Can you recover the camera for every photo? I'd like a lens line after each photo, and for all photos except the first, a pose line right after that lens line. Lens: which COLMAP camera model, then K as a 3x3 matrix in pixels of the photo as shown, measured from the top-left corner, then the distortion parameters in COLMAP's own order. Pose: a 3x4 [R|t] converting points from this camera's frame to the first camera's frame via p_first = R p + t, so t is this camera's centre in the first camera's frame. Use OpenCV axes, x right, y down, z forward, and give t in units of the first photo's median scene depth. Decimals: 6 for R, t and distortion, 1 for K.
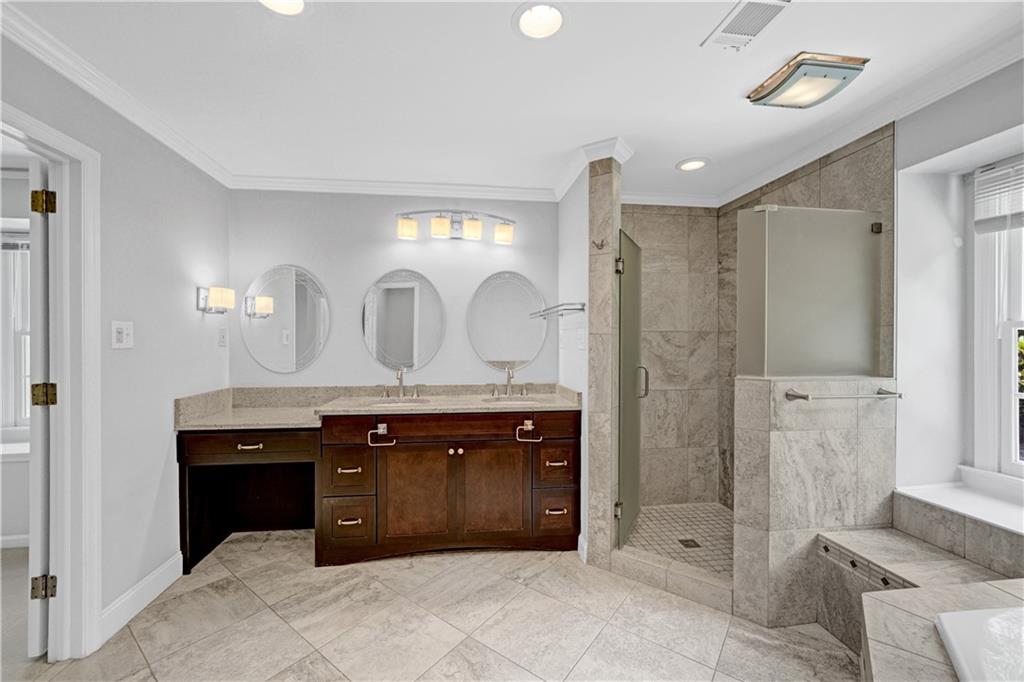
lens RADIAL K [[407.8, 0, 509.0], [0, 407.8, 341.7], [0, 0, 1]] dist [-0.010924, -0.000084]
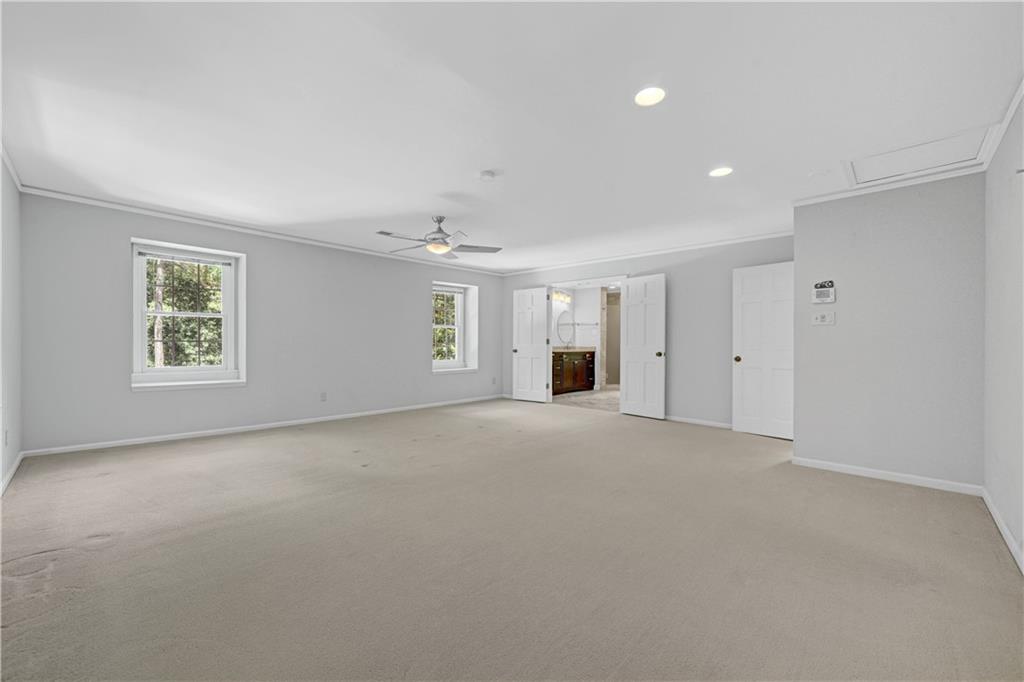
lens RADIAL K [[407.8, 0, 512.0], [0, 407.8, 341.9], [0, 0, 1]] dist [-0.010924, -0.000084]
pose [[0.779720, 0.004560, 0.626111, -2.827186], [-0.004863, 0.999987, -0.001227, 0.091416], [-0.626109, -0.002088, 0.779733, -1.470618]]
